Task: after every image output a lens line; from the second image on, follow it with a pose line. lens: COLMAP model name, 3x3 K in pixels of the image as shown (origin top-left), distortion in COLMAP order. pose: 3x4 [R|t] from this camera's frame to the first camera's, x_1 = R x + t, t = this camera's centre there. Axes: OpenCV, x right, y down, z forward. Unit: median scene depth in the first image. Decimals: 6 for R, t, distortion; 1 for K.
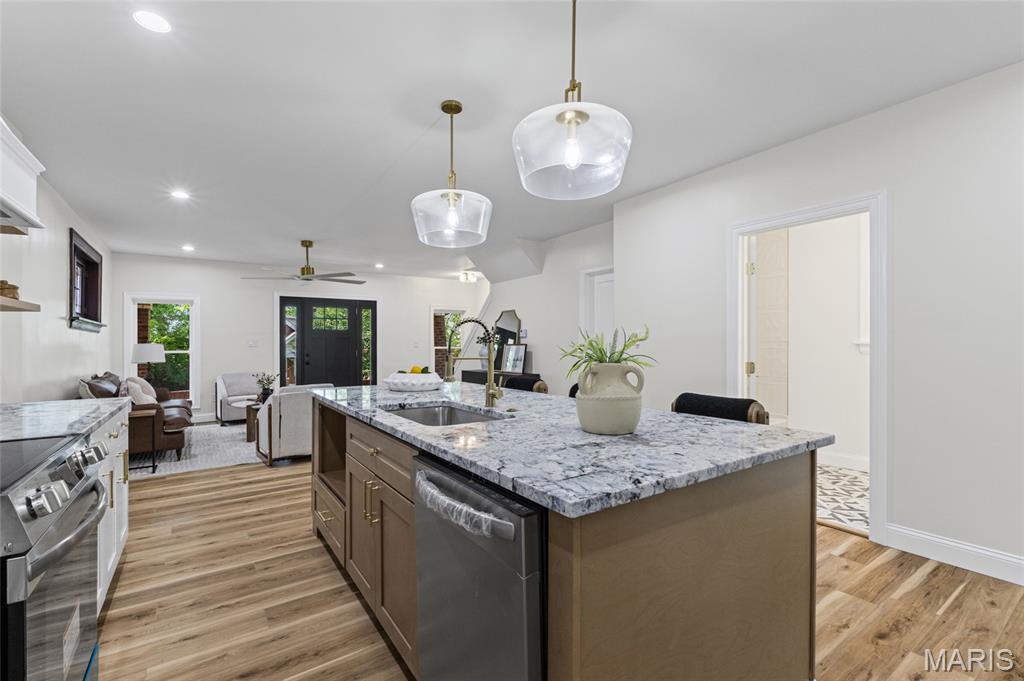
lens RADIAL K [[462.2, 0, 510.4], [0, 462.2, 349.8], [0, 0, 1]] dist [0.000677, -0.000705]
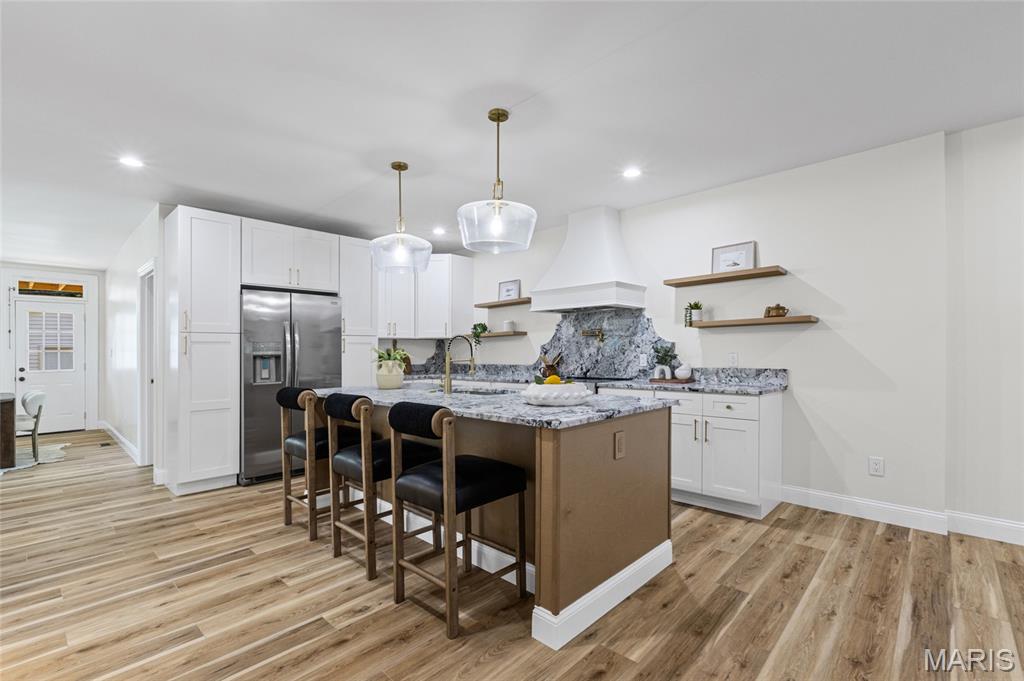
lens RADIAL K [[462.2, 0, 509.2], [0, 462.2, 347.9], [0, 0, 1]] dist [0.000677, -0.000705]
pose [[-0.976679, 0.014613, -0.214208, 0.022598], [0.013369, 0.999884, 0.007257, -0.010551], [0.214289, 0.004224, -0.976761, 0.819442]]
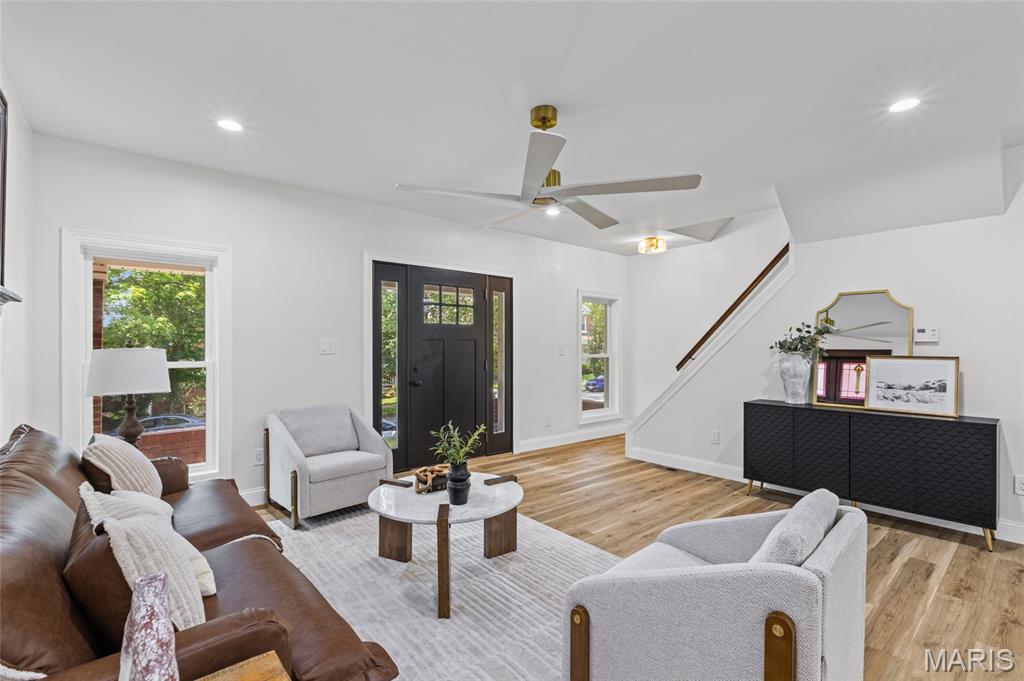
lens RADIAL K [[462.2, 0, 516.0], [0, 462.2, 365.0], [0, 0, 1]] dist [0.000677, -0.000705]
pose [[0.993760, 0.005834, 0.111384, -0.481363], [-0.008941, 0.999584, 0.027418, -0.013533], [-0.111177, -0.028242, 0.993399, 0.545758]]
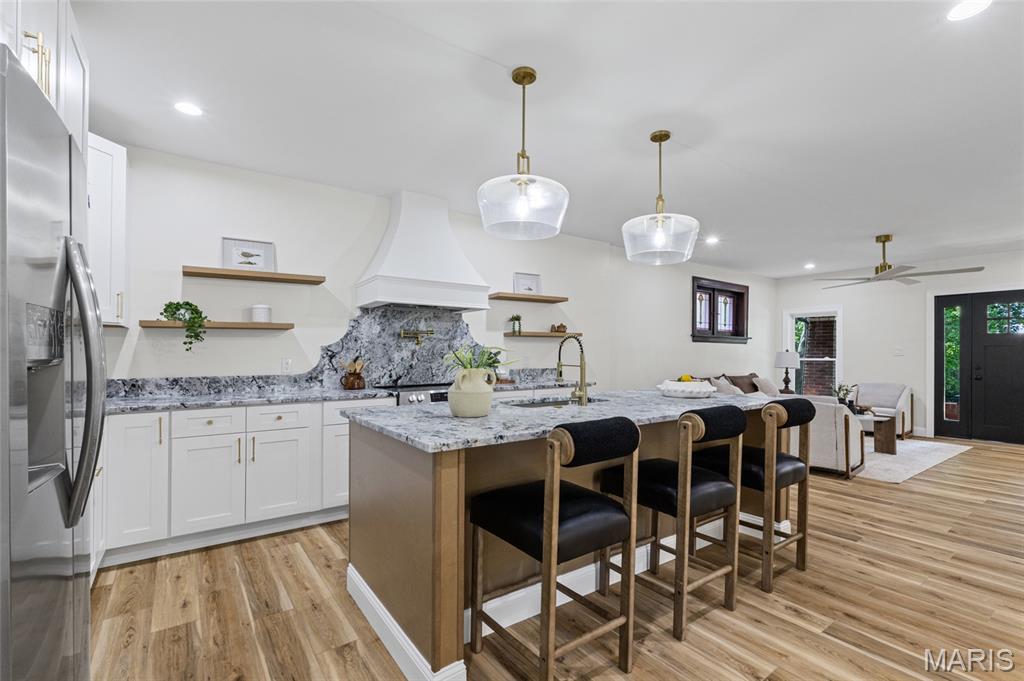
lens RADIAL K [[462.2, 0, 526.9], [0, 462.2, 344.1], [0, 0, 1]] dist [0.000677, -0.000705]
pose [[0.044815, -0.017198, -0.998847, 0.377557], [-0.013143, 0.999755, -0.017803, -0.004094], [0.998909, 0.013926, 0.044578, 0.274526]]
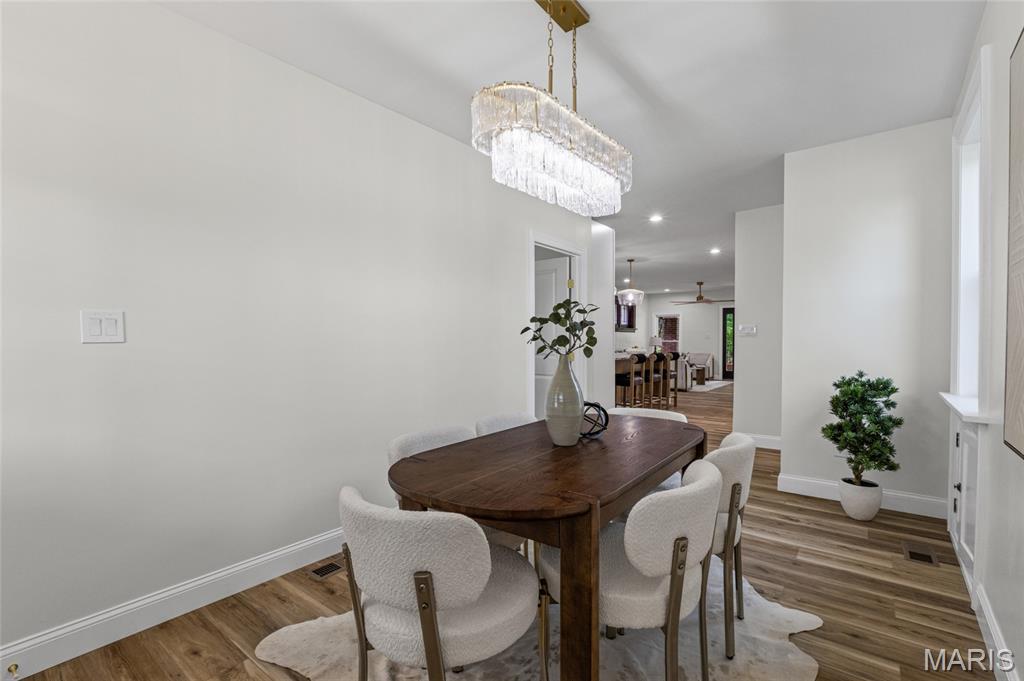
lens RADIAL K [[462.2, 0, 518.8], [0, 462.2, 336.5], [0, 0, 1]] dist [0.000677, -0.000705]
pose [[0.313723, -0.001898, -0.949513, 1.035403], [-0.007930, 0.999958, -0.004619, -0.000331], [0.949481, 0.008978, 0.313695, -0.259459]]
